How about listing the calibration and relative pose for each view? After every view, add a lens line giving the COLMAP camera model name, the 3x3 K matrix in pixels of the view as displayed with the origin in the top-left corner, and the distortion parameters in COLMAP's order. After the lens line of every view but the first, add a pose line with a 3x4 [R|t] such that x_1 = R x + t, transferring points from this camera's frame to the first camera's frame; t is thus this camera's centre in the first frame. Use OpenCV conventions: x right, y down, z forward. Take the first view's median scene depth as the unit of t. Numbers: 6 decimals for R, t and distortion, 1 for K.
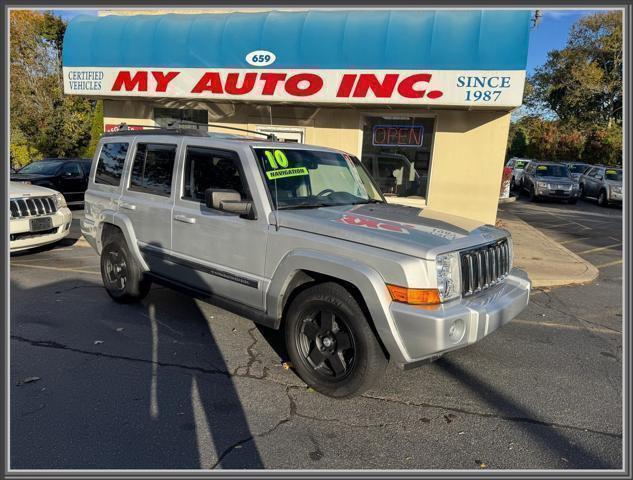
lens RADIAL K [[426.4, 0, 316.7], [0, 426.4, 238.0], [0, 0, 1]] dist [-0.017364, 0.000279]
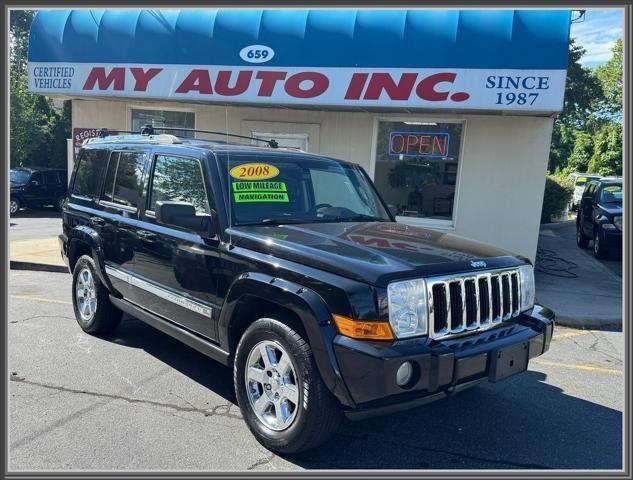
lens RADIAL K [[534.1, 0, 316.1], [0, 534.1, 237.3], [0, 0, 1]] dist [0.019524, -0.070109]
pose [[0.999623, 0.012244, -0.024558, 0.018612], [-0.013720, 0.998053, -0.060850, 0.010525], [0.023765, 0.061164, 0.997845, -0.052059]]
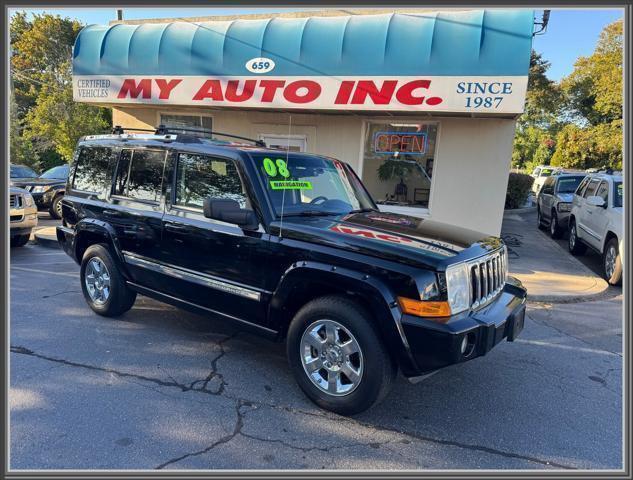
lens RADIAL K [[426.4, 0, 318.2], [0, 426.4, 236.3], [0, 0, 1]] dist [-0.017364, 0.000279]
pose [[0.998504, 0.014495, -0.052717, 0.063459], [-0.015528, 0.999694, -0.019240, -0.004672], [0.052422, 0.020030, 0.998424, 0.018274]]
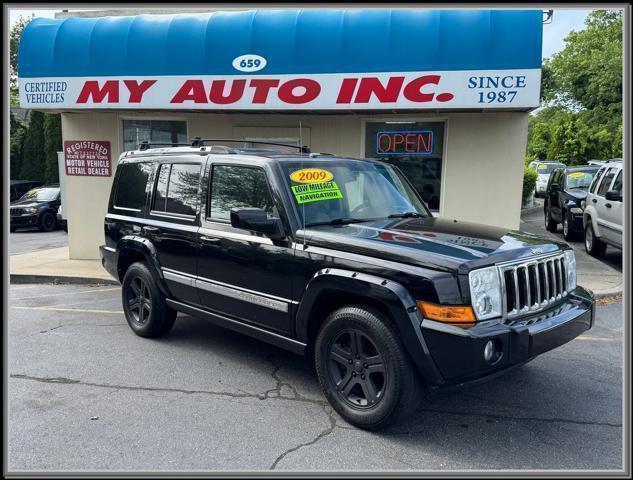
lens RADIAL K [[526.8, 0, 317.1], [0, 526.8, 244.6], [0, 0, 1]] dist [0.016149, -0.044965]
pose [[0.998478, -0.042891, 0.034677, -0.045080], [0.044325, 0.998147, -0.041695, 0.012233], [-0.032825, 0.043168, 0.998528, -0.100792]]
